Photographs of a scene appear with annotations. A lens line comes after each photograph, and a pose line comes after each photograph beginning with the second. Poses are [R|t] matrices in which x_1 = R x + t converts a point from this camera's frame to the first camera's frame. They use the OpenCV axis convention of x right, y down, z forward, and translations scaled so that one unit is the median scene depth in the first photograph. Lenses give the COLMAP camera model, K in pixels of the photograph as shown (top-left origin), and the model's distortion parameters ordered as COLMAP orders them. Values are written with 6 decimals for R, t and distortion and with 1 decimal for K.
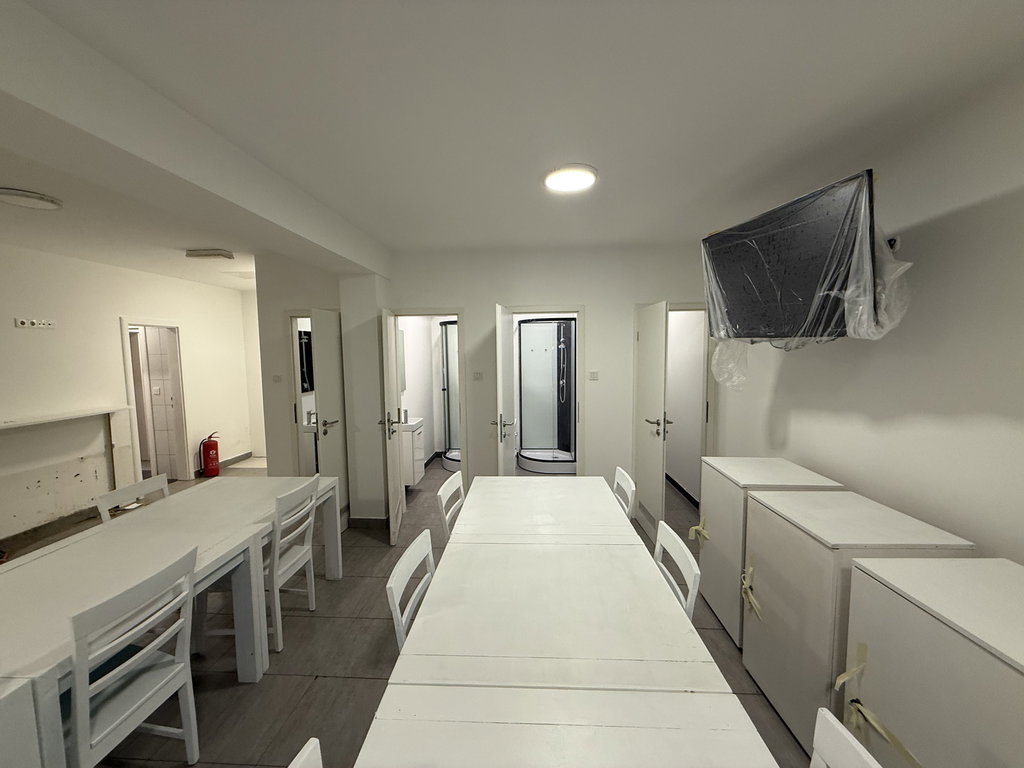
lens RADIAL K [[410.5, 0, 512.0], [0, 410.5, 384.0], [0, 0, 1]] dist [-0.002519, -0.000037]
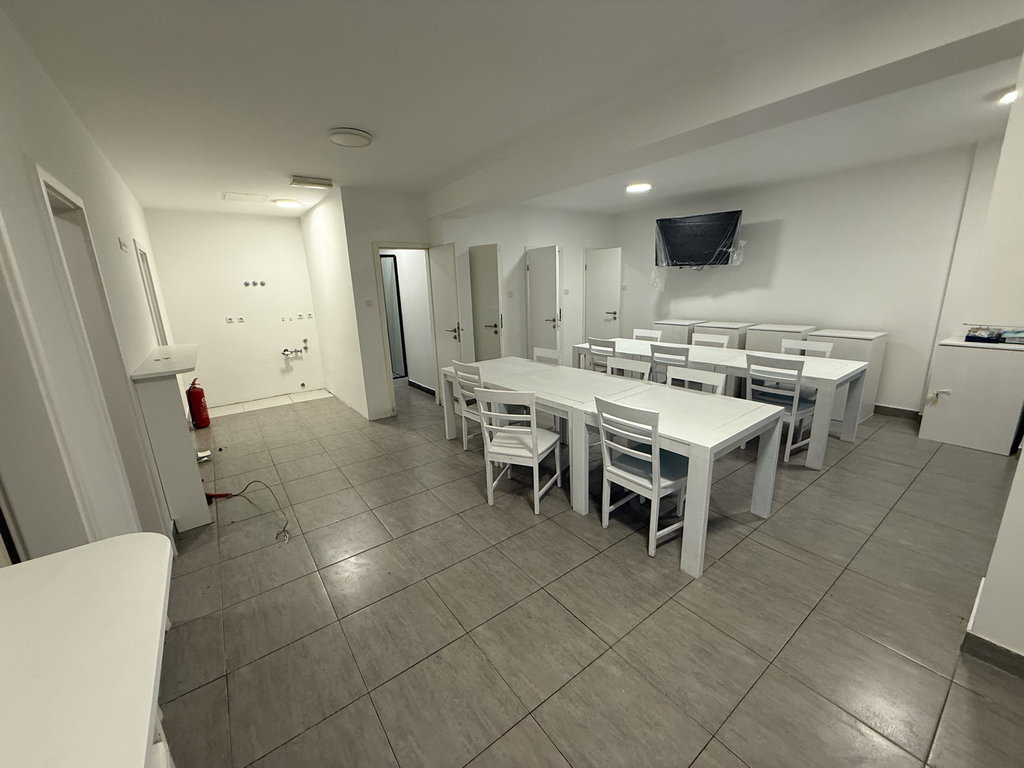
lens RADIAL K [[410.5, 0, 512.0], [0, 410.5, 384.0], [0, 0, 1]] dist [-0.002519, -0.000037]
pose [[0.767731, -0.169250, 0.618016, -0.765392], [0.078740, 0.982095, 0.171142, 0.033274], [-0.635916, -0.082728, 0.767311, -0.118166]]
